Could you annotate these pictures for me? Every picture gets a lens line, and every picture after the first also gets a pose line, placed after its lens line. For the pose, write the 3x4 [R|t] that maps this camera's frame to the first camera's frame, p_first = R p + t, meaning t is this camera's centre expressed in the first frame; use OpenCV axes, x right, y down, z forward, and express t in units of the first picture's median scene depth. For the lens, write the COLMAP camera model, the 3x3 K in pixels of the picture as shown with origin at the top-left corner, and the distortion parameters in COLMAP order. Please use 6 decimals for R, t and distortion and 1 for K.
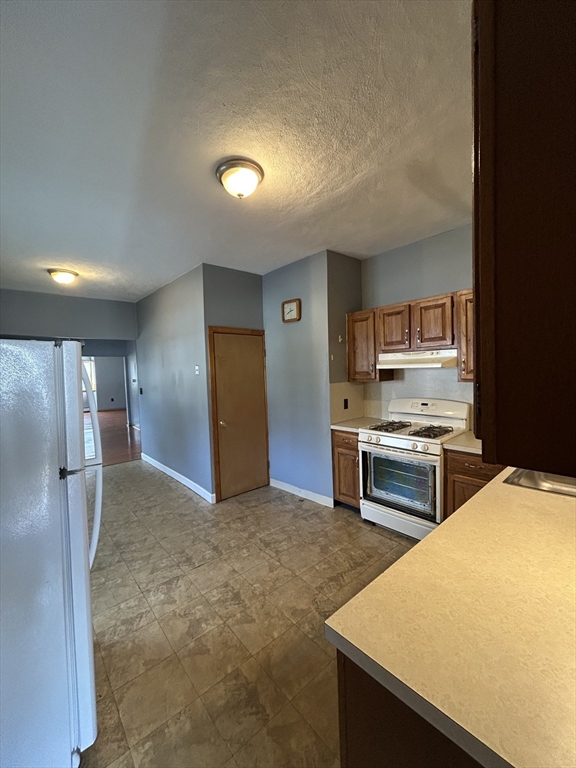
lens RADIAL K [[310.1, 0, 288.0], [0, 310.1, 384.0], [0, 0, 1]] dist [0.000893, 0.000362]
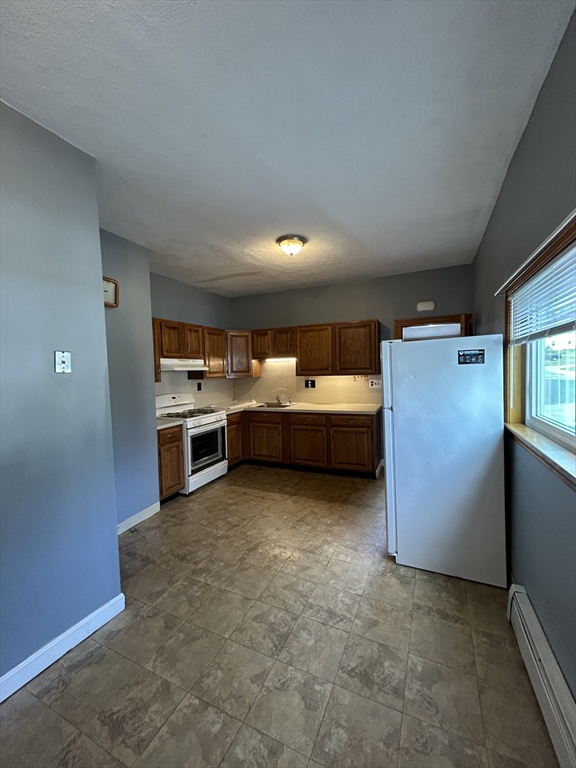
lens RADIAL K [[310.1, 0, 288.0], [0, 310.1, 384.0], [0, 0, 1]] dist [0.000893, 0.000362]
pose [[-0.402124, -0.000458, 0.915585, -1.056709], [0.079390, 0.996216, 0.035366, -0.003481], [-0.912137, 0.086910, -0.400566, 1.132980]]
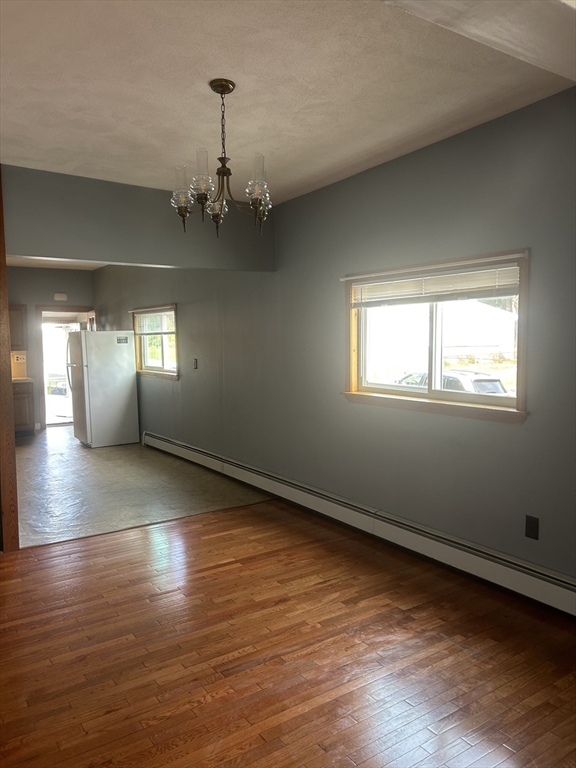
lens RADIAL K [[576.6, 0, 288.0], [0, 576.6, 384.0], [0, 0, 1]] dist [0.096706, -0.131526]
pose [[-0.990437, 0.031879, 0.134235, -1.759627], [0.047998, 0.991780, 0.118608, -0.091244], [-0.129350, 0.123916, -0.983826, 3.175938]]
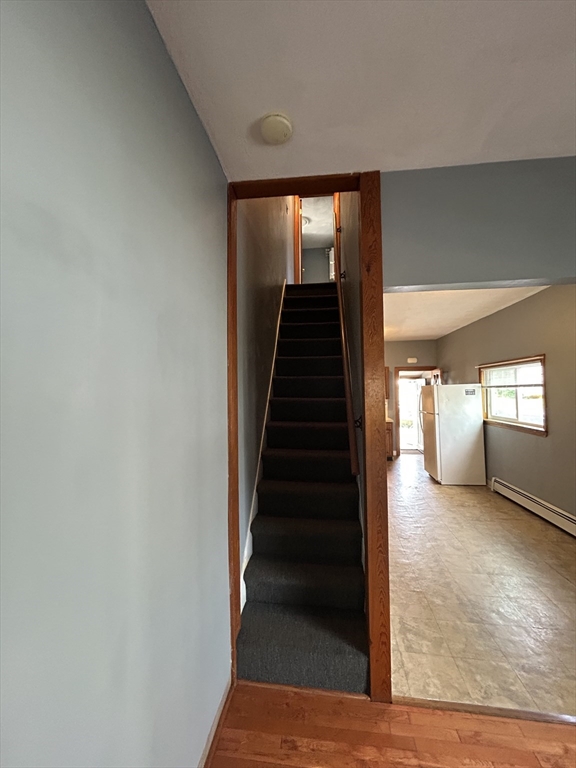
lens RADIAL K [[310.1, 0, 288.0], [0, 310.1, 384.0], [0, 0, 1]] dist [0.000893, 0.000362]
pose [[-0.658760, 0.058229, 0.750096, -1.221182], [0.069438, 0.997451, -0.016448, -0.093837], [-0.749142, 0.041250, -0.661124, 2.368782]]
